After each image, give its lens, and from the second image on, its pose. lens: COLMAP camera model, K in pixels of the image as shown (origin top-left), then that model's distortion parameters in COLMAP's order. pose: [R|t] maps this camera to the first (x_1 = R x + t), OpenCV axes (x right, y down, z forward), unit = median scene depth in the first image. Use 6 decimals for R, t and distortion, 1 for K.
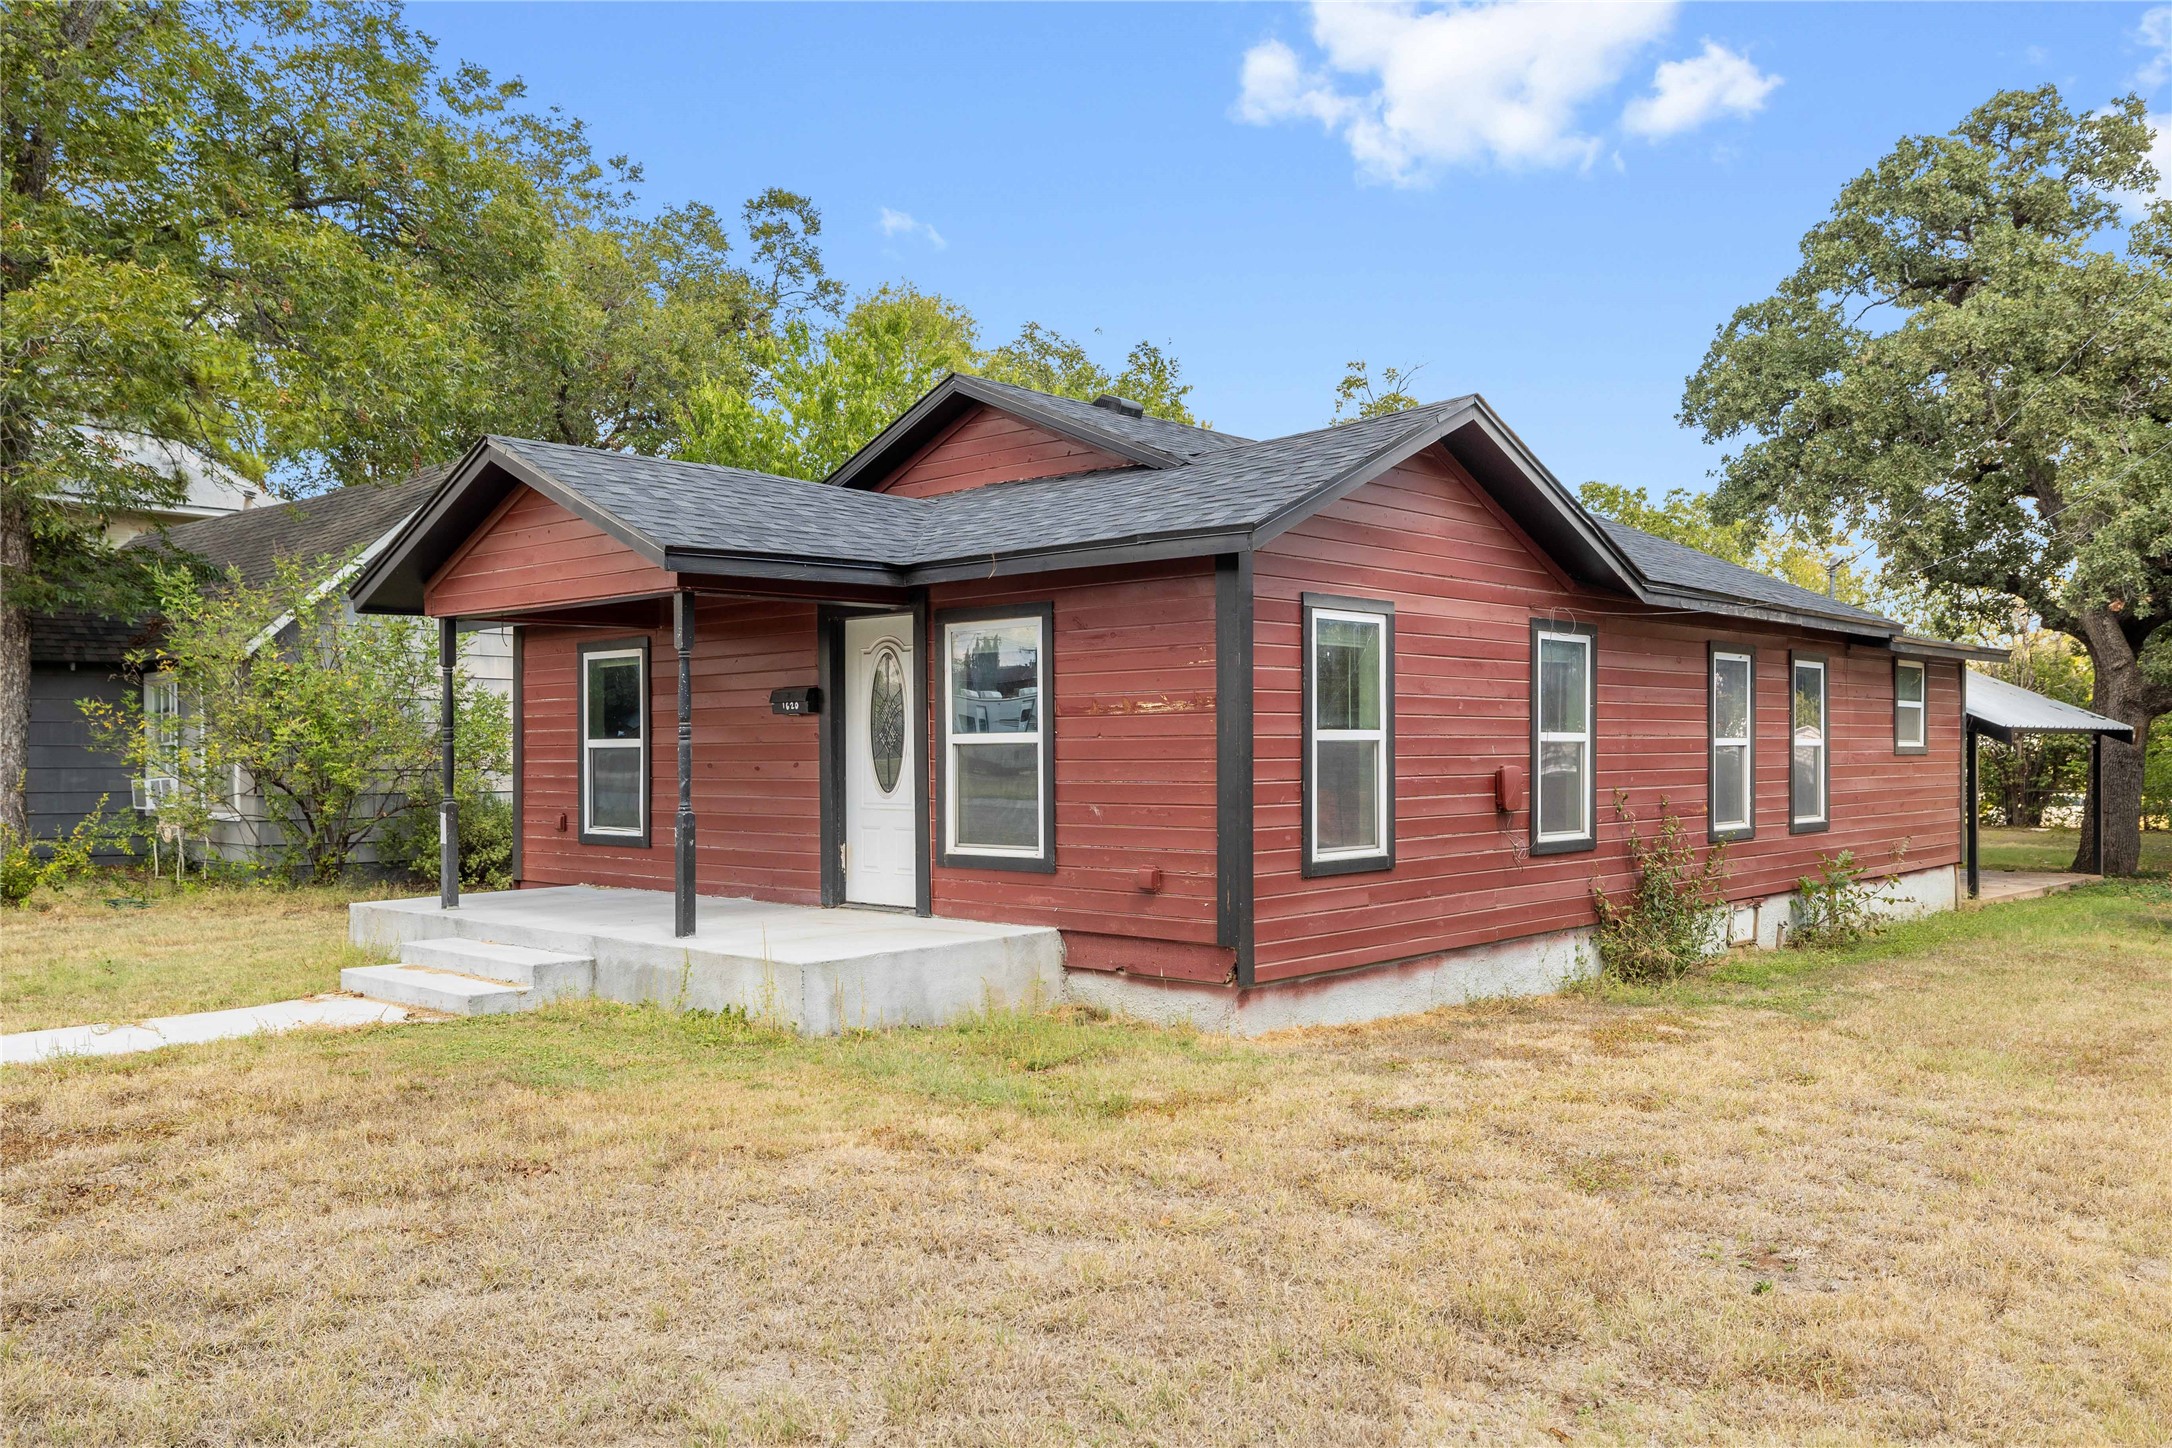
lens RADIAL K [[1652.5, 0, 1086.0], [0, 1652.5, 724.0], [0, 0, 1]] dist [-0.007164, 0.004617]
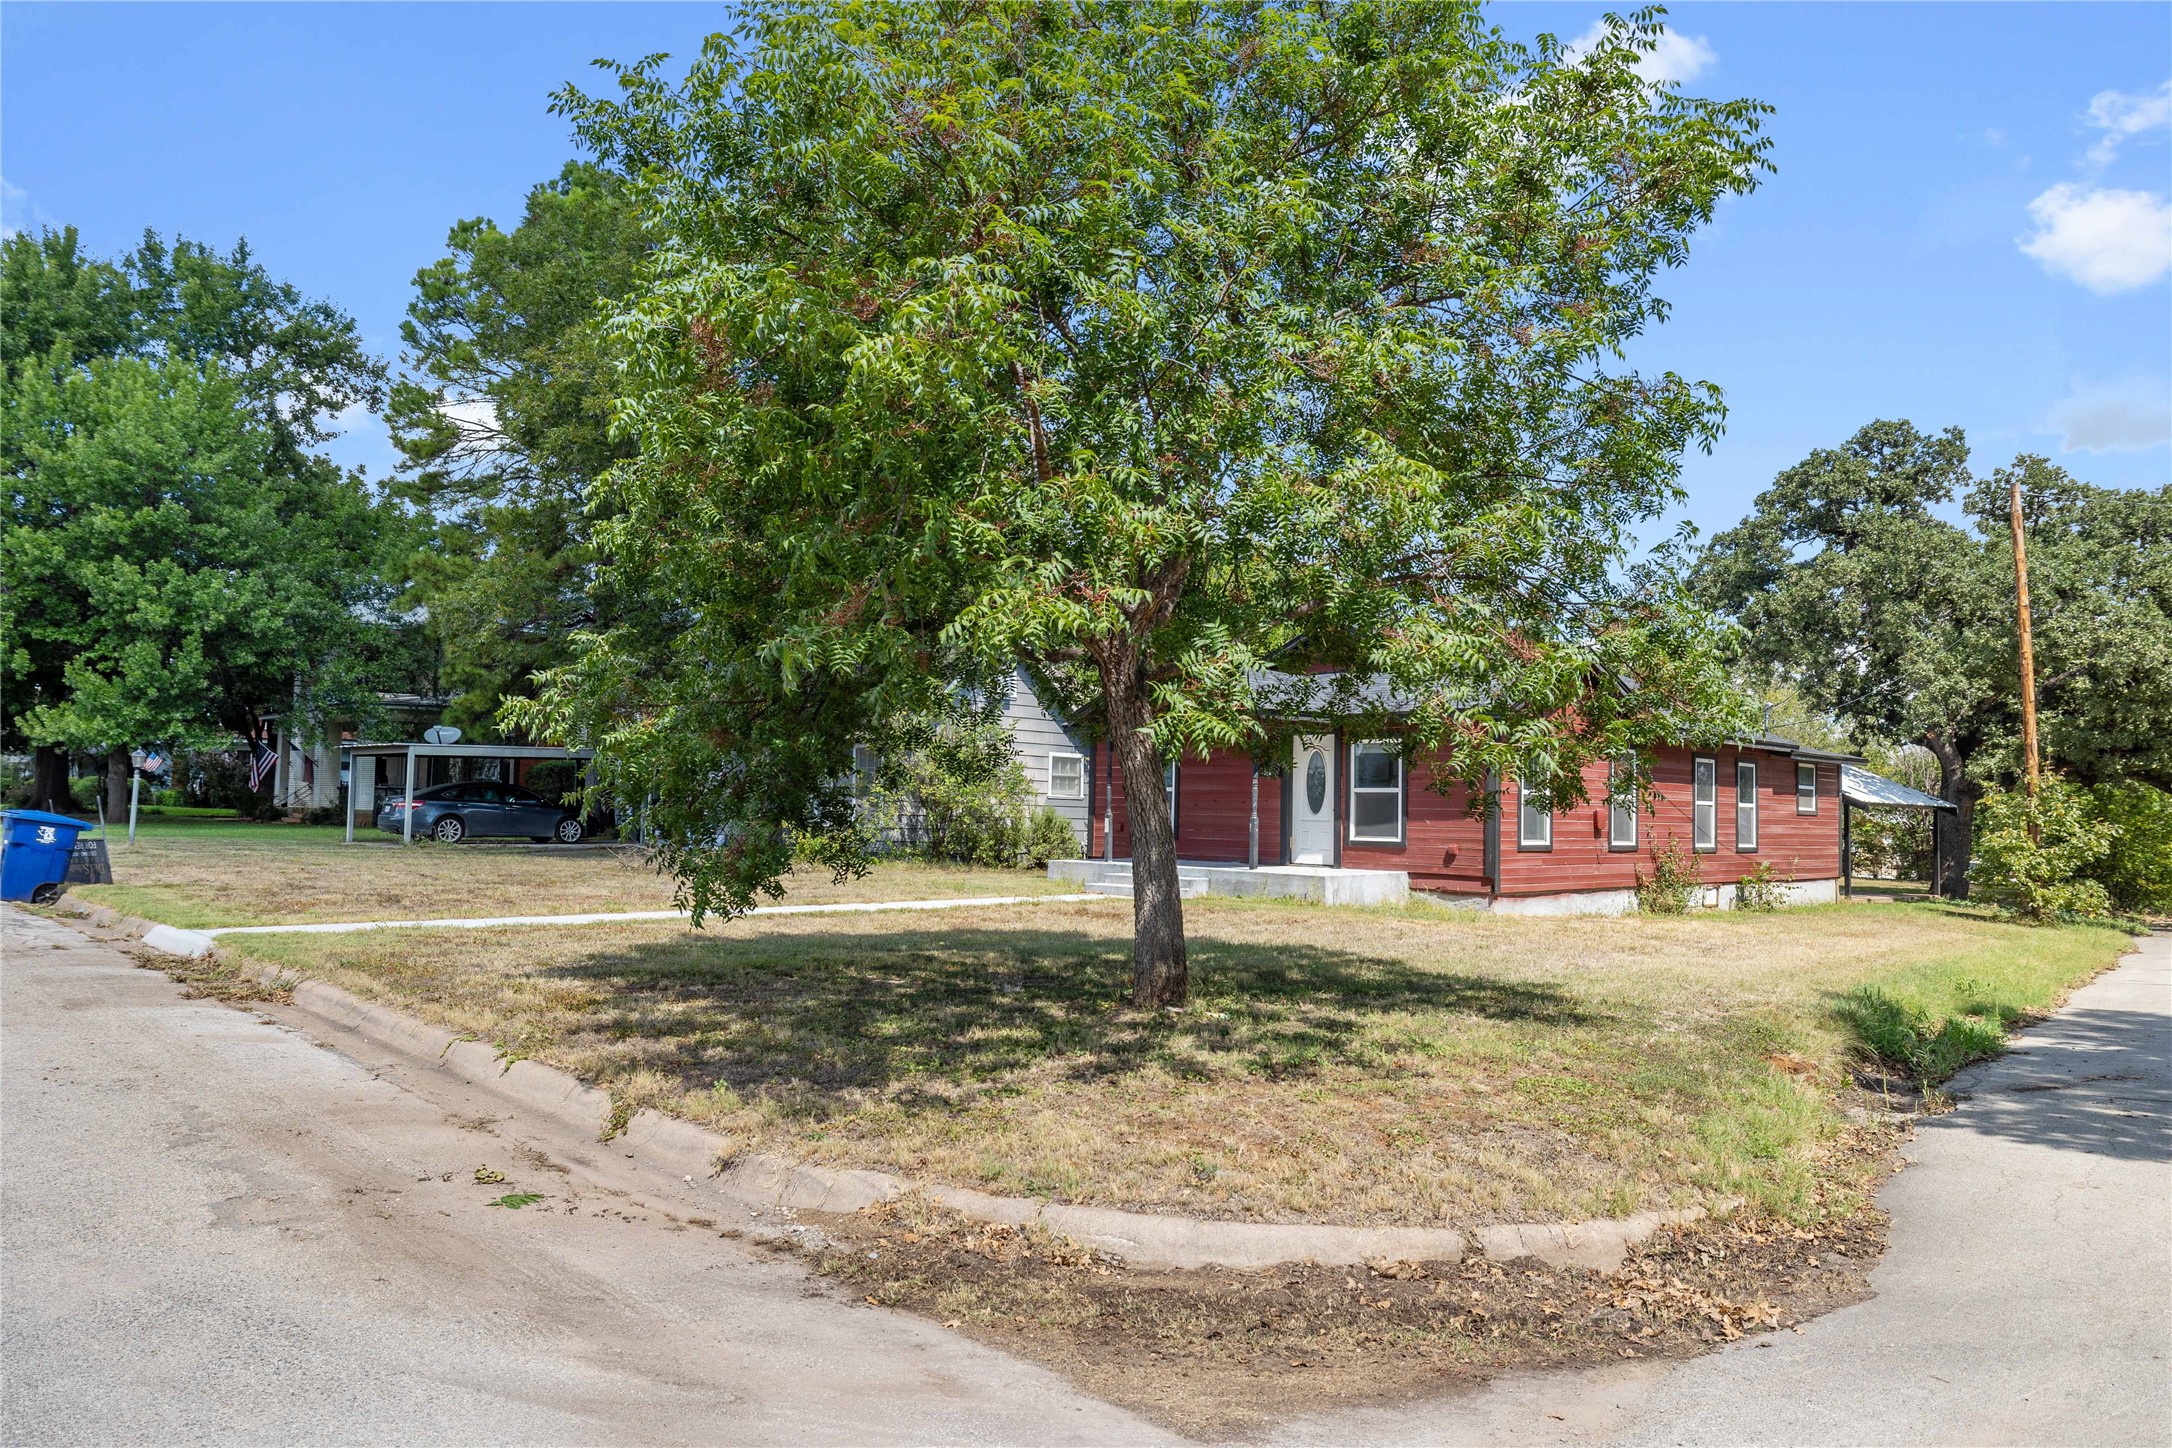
lens RADIAL K [[1316.7, 0, 1086.0], [0, 1316.7, 724.0], [0, 0, 1]] dist [-0.000614, -0.001296]
pose [[0.997097, 0.021170, -0.073140, -0.217366], [-0.024909, 0.998408, -0.050597, 0.012595], [0.071953, 0.052272, 0.996037, -0.581738]]
